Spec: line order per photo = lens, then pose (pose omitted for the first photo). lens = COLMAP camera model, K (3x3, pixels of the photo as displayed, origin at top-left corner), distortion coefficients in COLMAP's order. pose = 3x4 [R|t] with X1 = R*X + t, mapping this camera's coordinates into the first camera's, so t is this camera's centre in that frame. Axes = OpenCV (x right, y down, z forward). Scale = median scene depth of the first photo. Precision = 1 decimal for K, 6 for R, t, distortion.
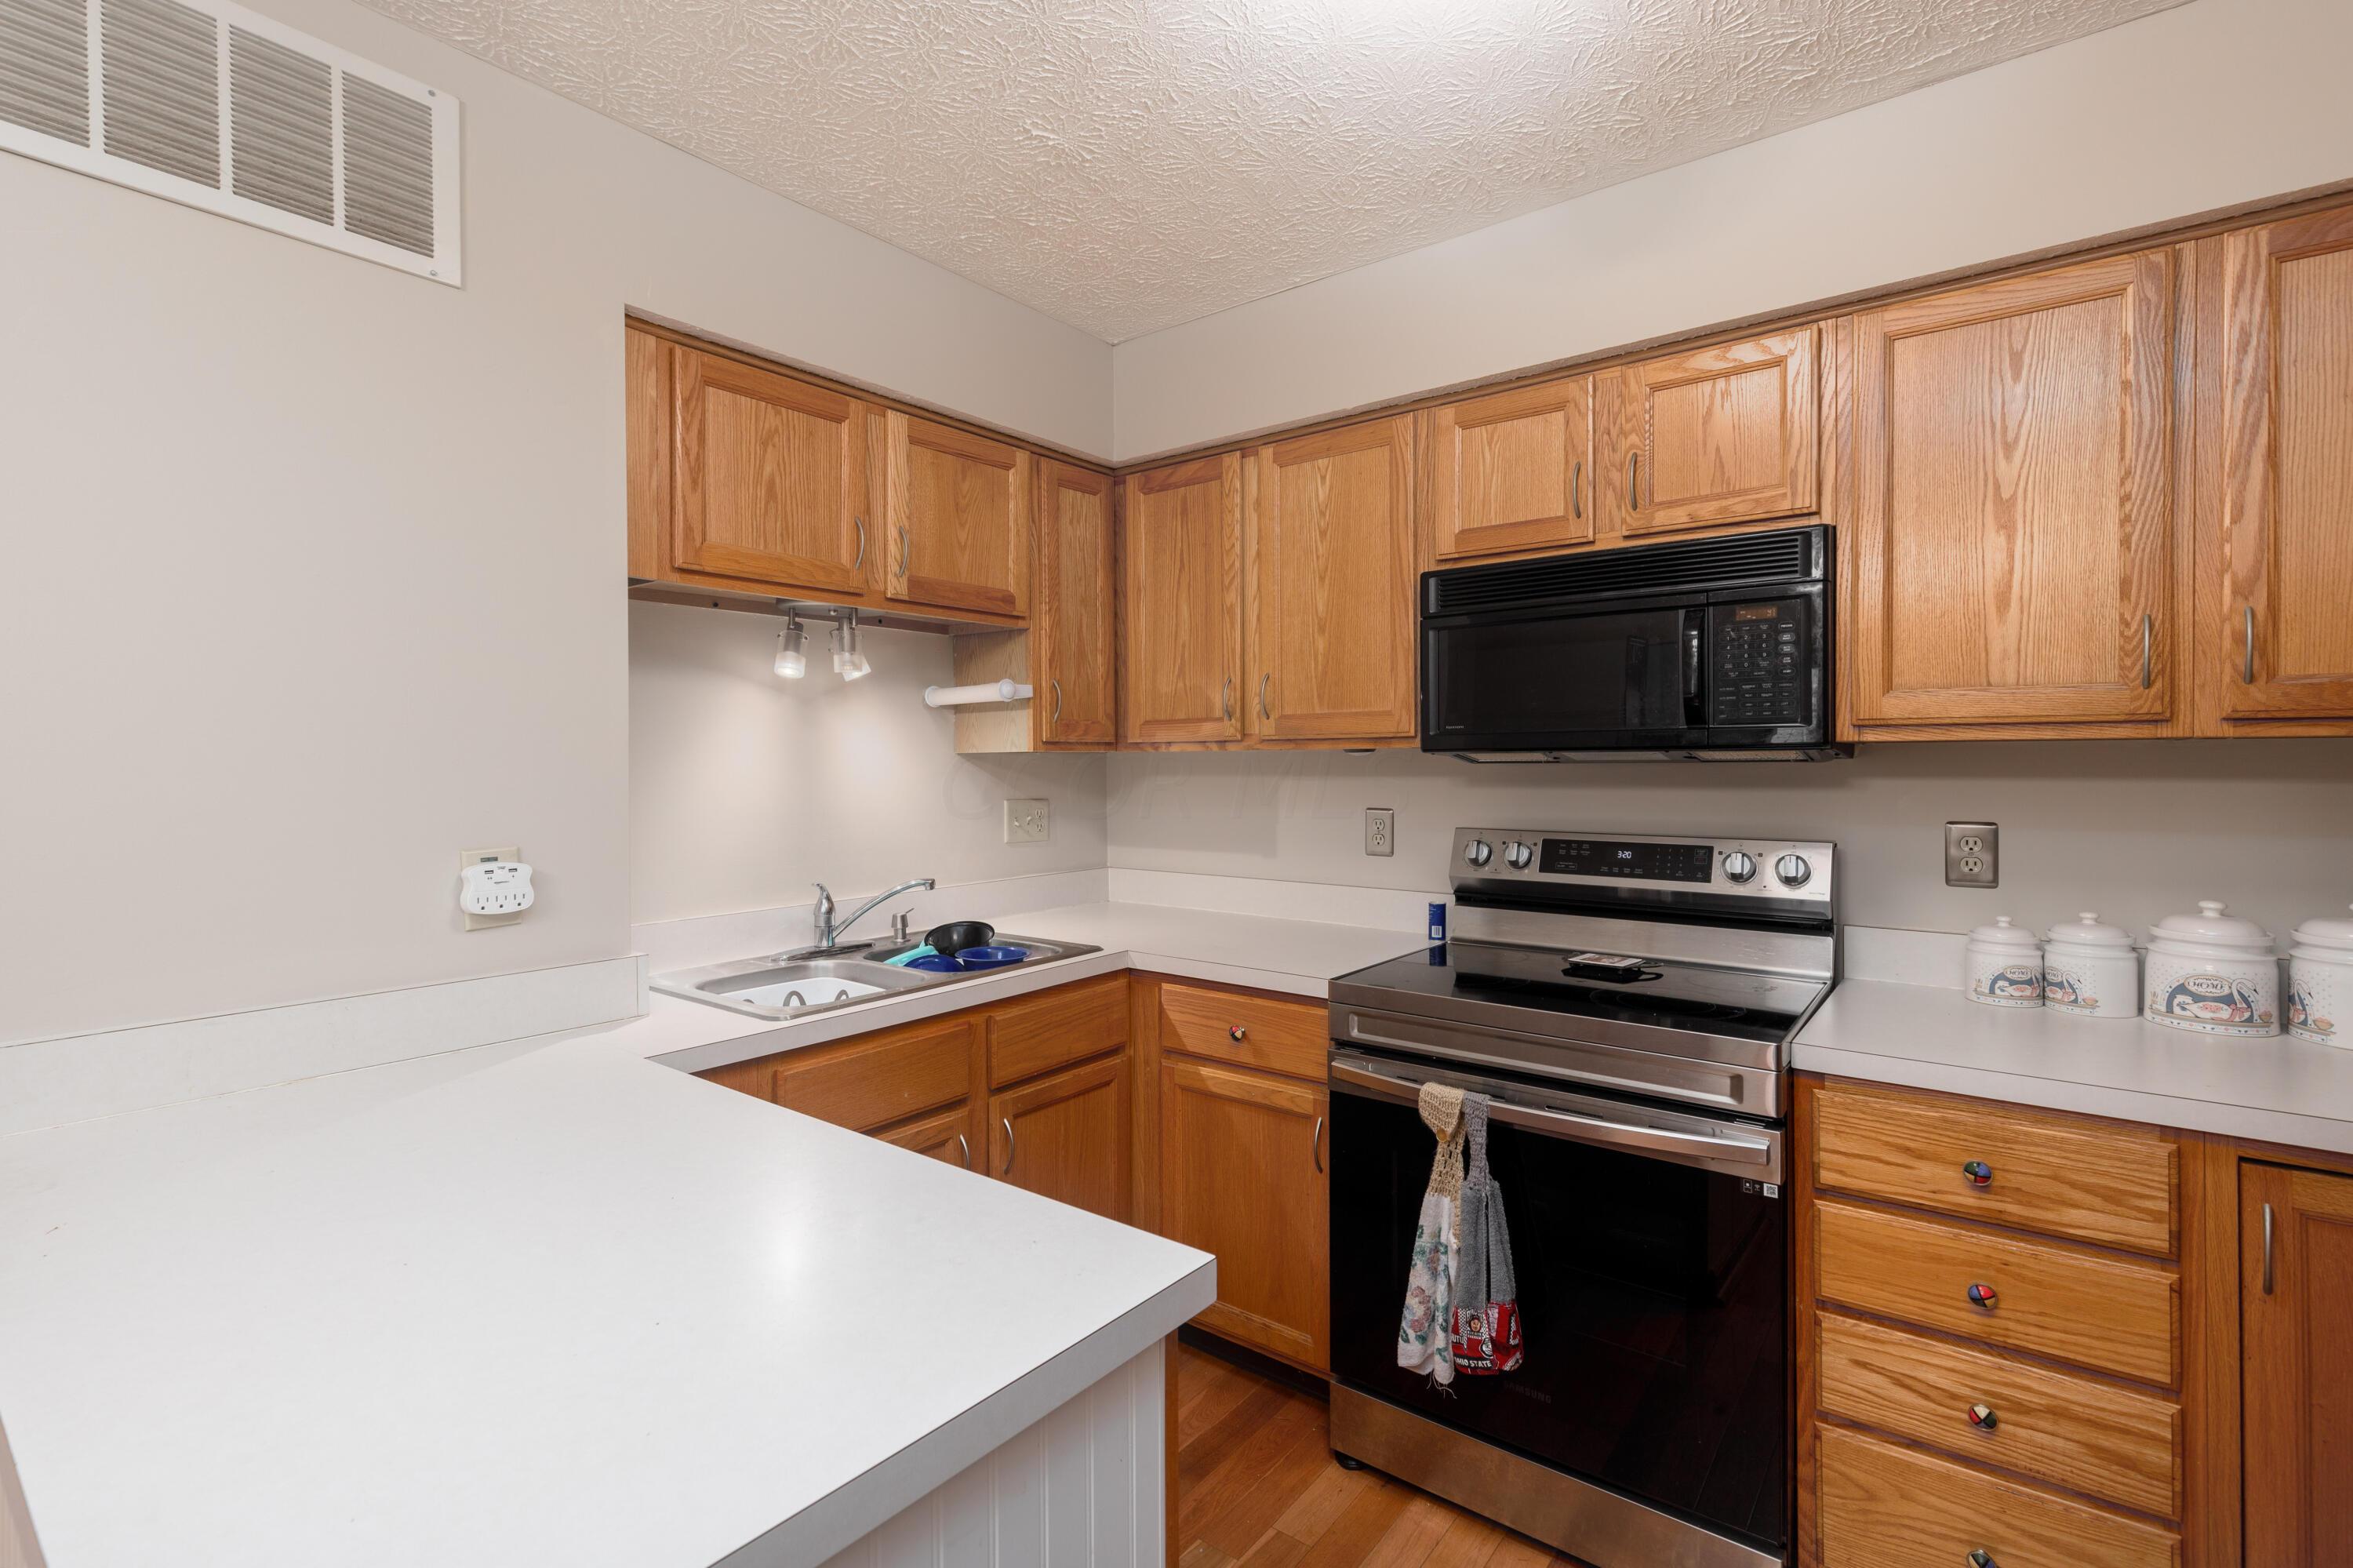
lens RADIAL K [[1044.9, 0, 1190.9], [0, 1044.9, 769.3], [0, 0, 1]] dist [0.001583, -0.000360]
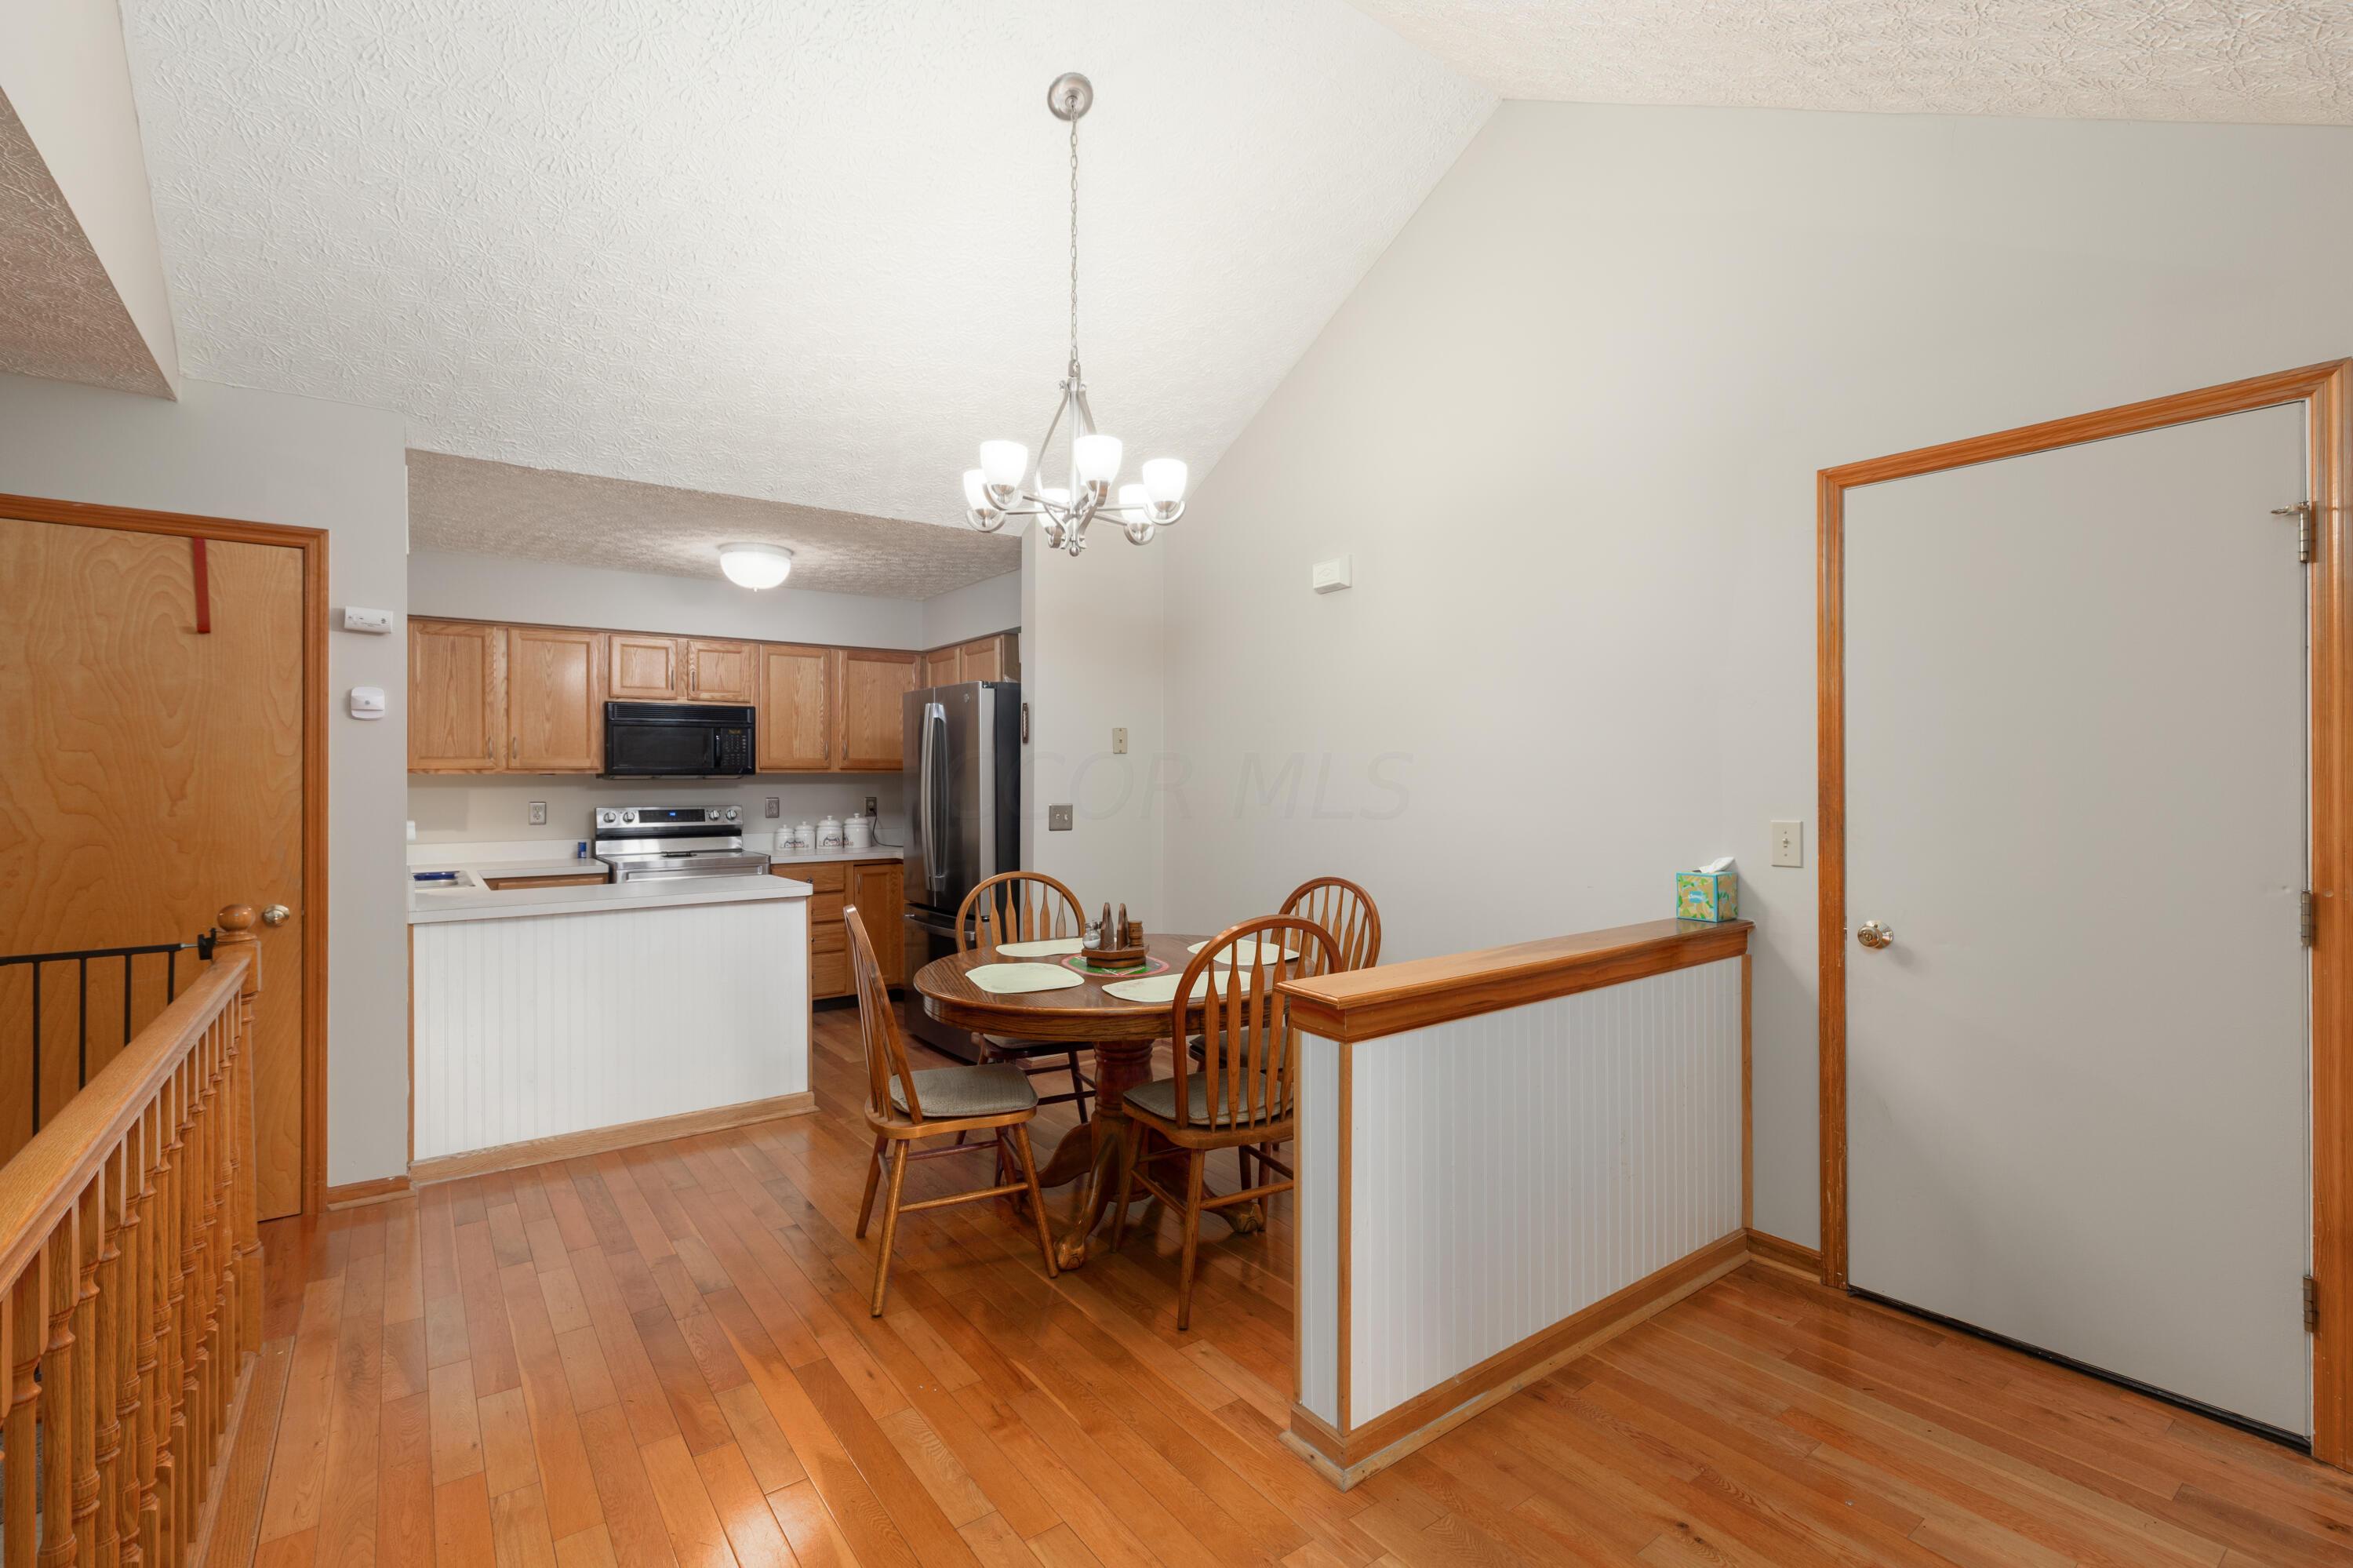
lens RADIAL K [[1074.9, 0, 1176.1], [0, 1074.9, 778.4], [0, 0, 1]] dist [0.000011, 0.000190]
pose [[0.279651, -0.004493, 0.960091, -2.214906], [0.003751, 0.999987, 0.003587, -0.016474], [-0.960094, 0.002599, 0.279664, -1.187191]]
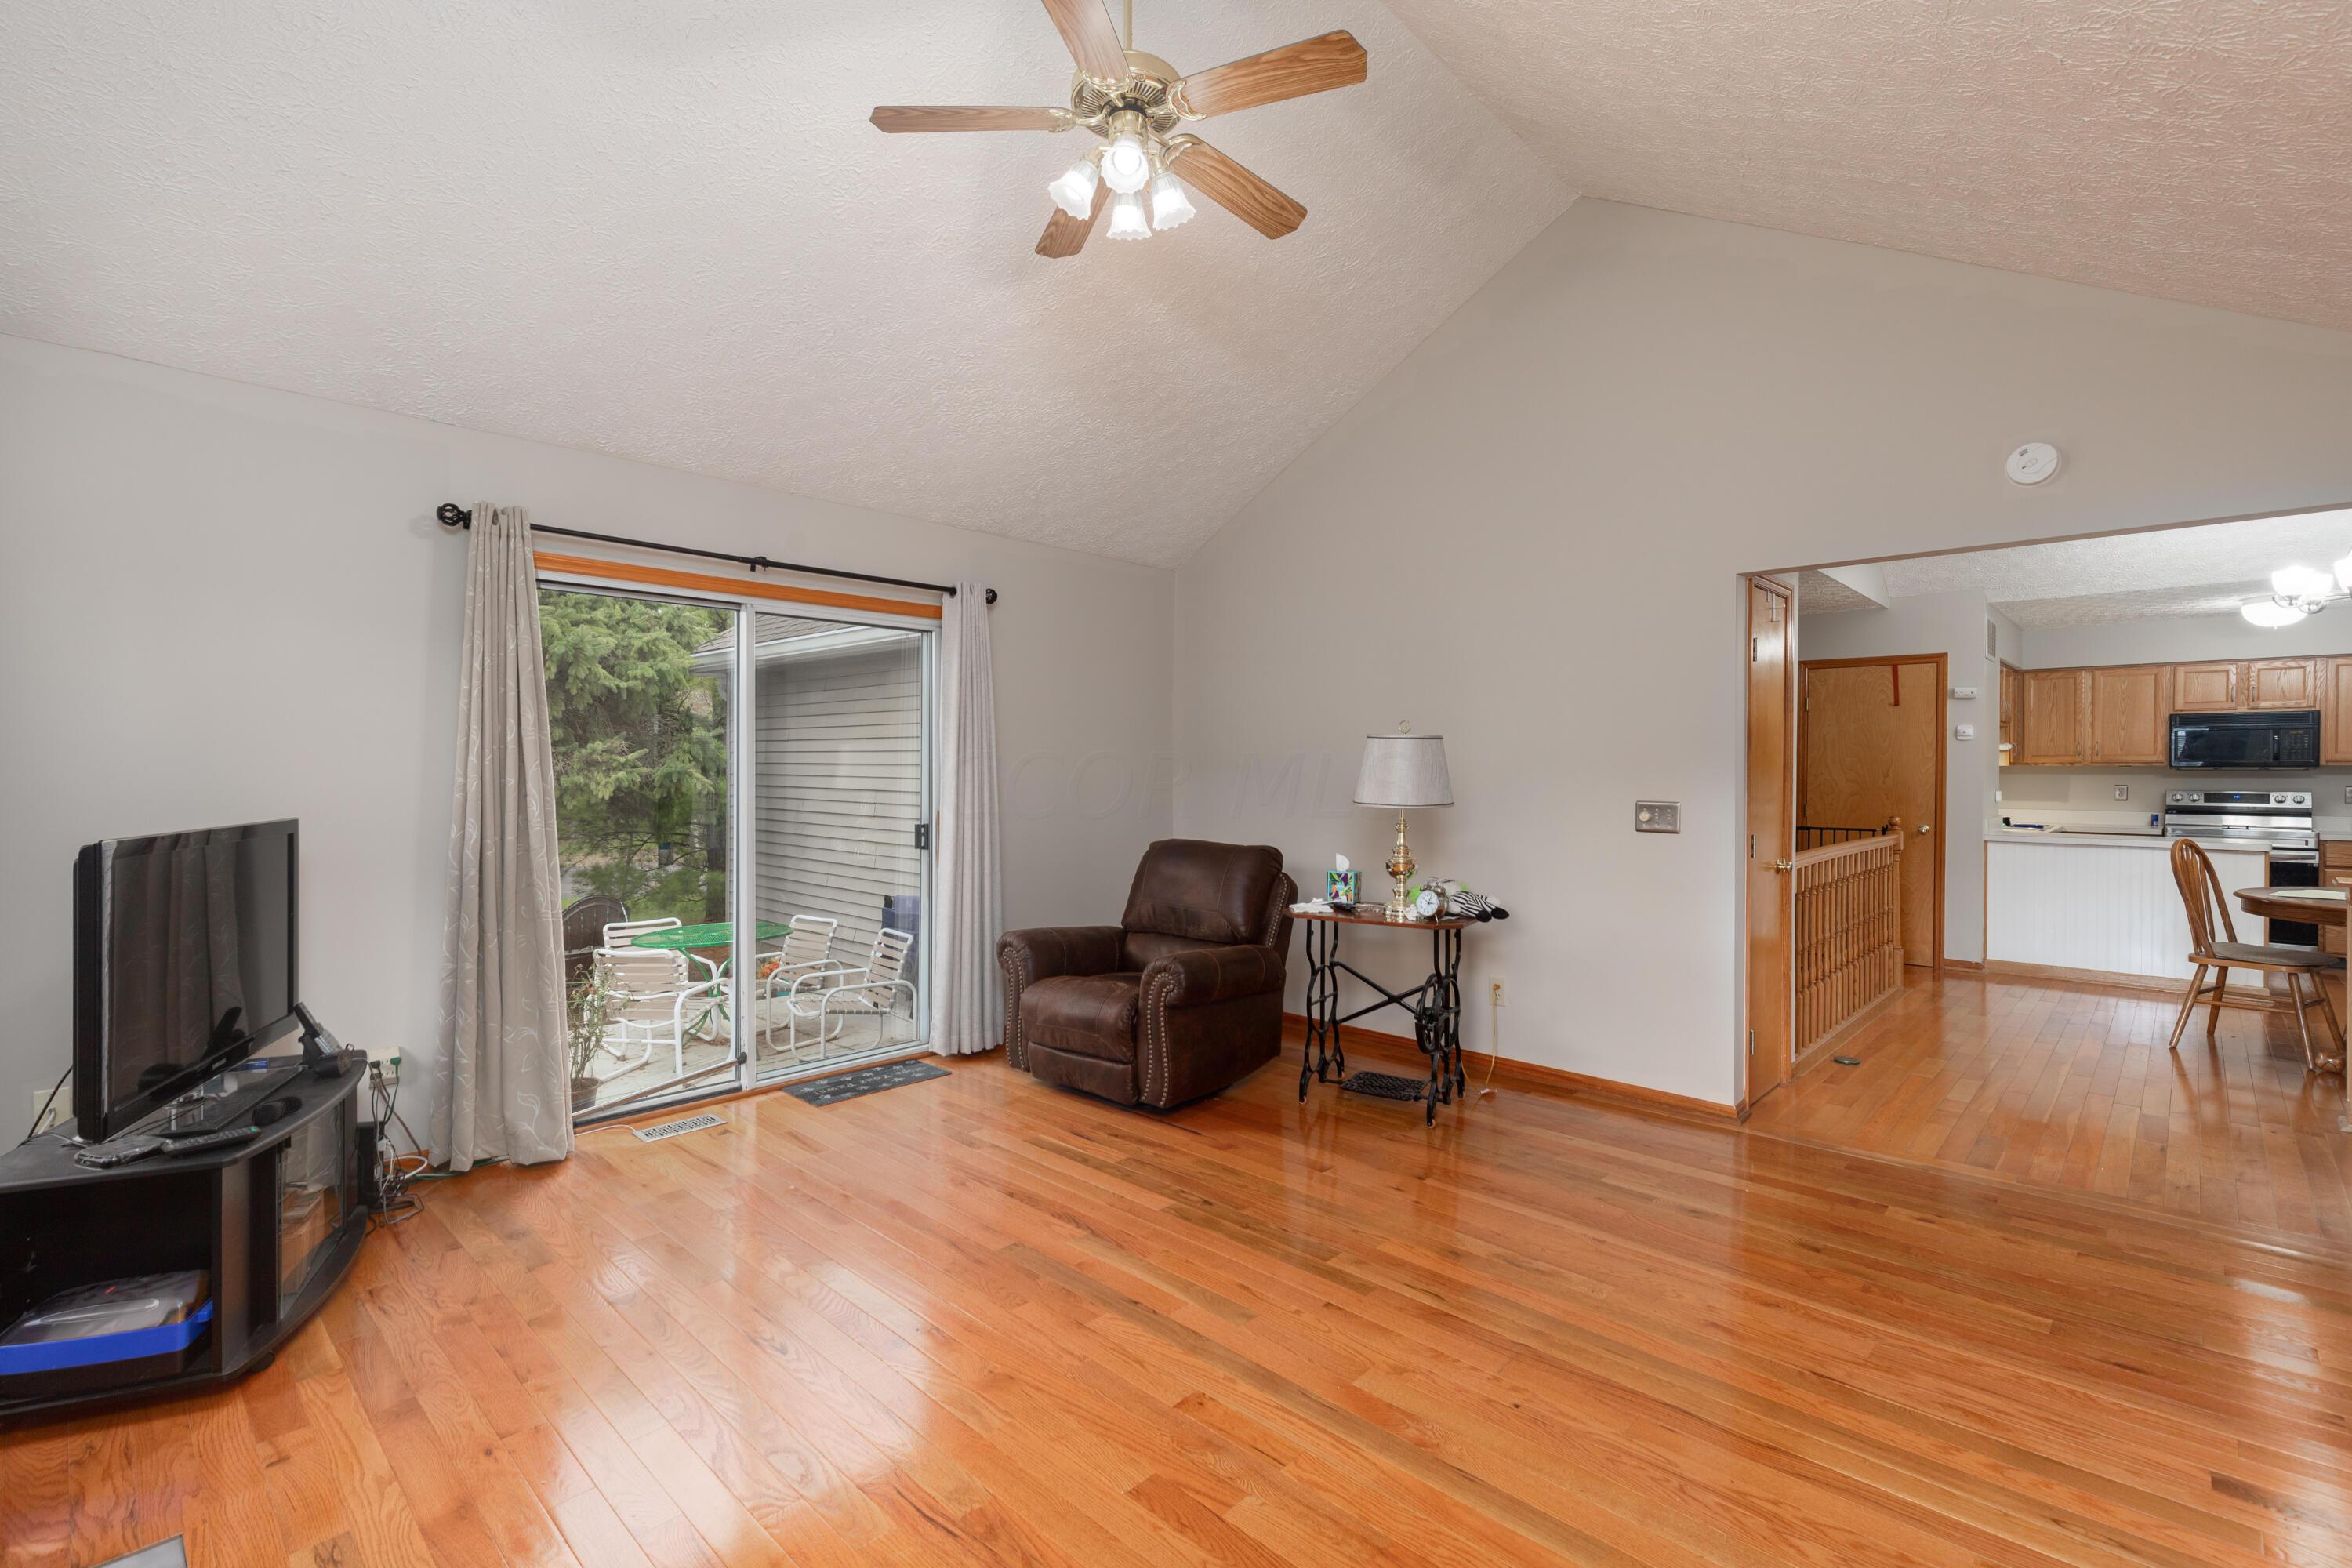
lens RADIAL K [[1064.4, 0, 1186.8], [0, 1064.4, 783.0], [0, 0, 1]] dist [0.000689, 0.000131]
pose [[0.995628, 0.000398, -0.093409, -3.243404], [0.000690, 0.999932, 0.011614, -0.007350], [0.093408, -0.011628, 0.995560, -3.380588]]
